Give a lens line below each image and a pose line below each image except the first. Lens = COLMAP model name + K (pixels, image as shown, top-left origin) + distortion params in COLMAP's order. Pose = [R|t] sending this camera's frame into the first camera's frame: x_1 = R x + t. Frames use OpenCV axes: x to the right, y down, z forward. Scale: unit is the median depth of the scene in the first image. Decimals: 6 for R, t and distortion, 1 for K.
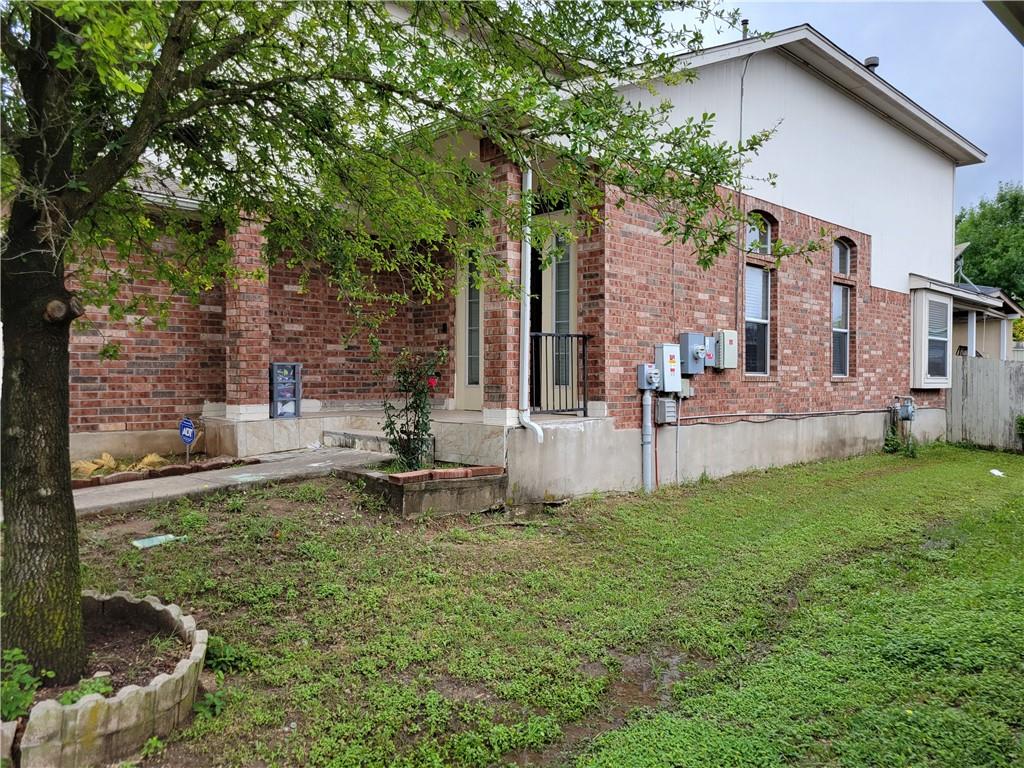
lens RADIAL K [[775.6, 0, 507.2], [0, 775.6, 390.2], [0, 0, 1]] dist [0.045481, -0.029879]
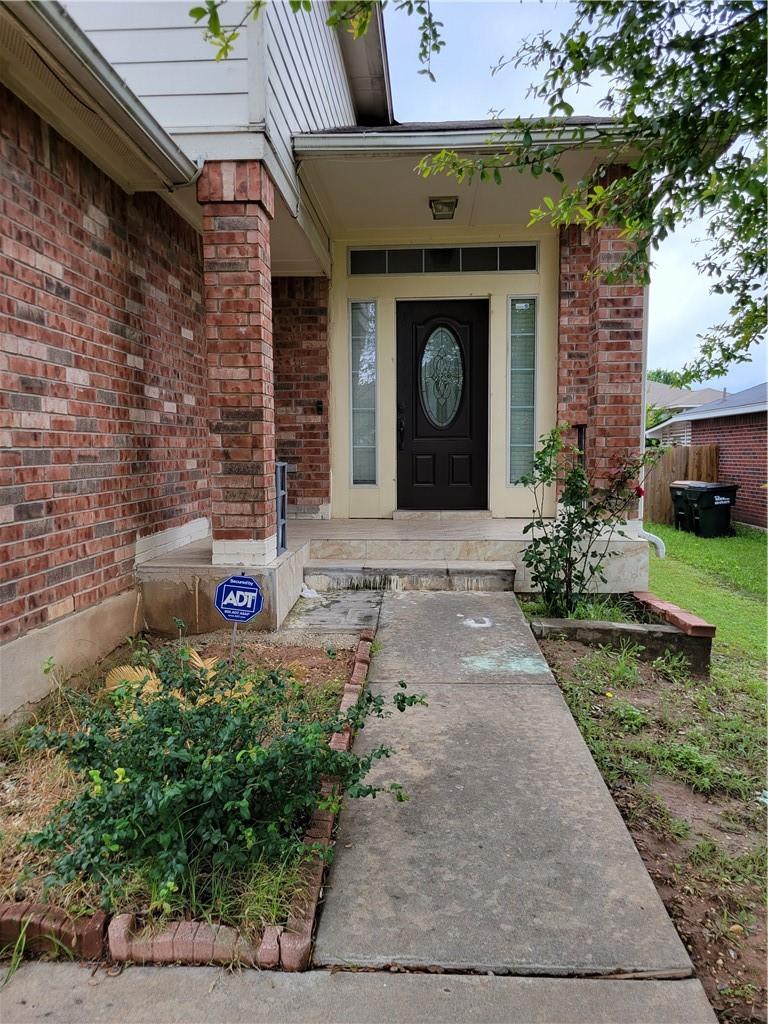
lens RADIAL K [[775.6, 0, 389.4], [0, 775.6, 512.6], [0, 0, 1]] dist [0.045481, -0.029879]
pose [[0.740519, -0.057738, 0.669551, -0.576491], [0.017272, 0.997609, 0.066924, -0.032430], [-0.671814, -0.037994, 0.739745, 0.456883]]
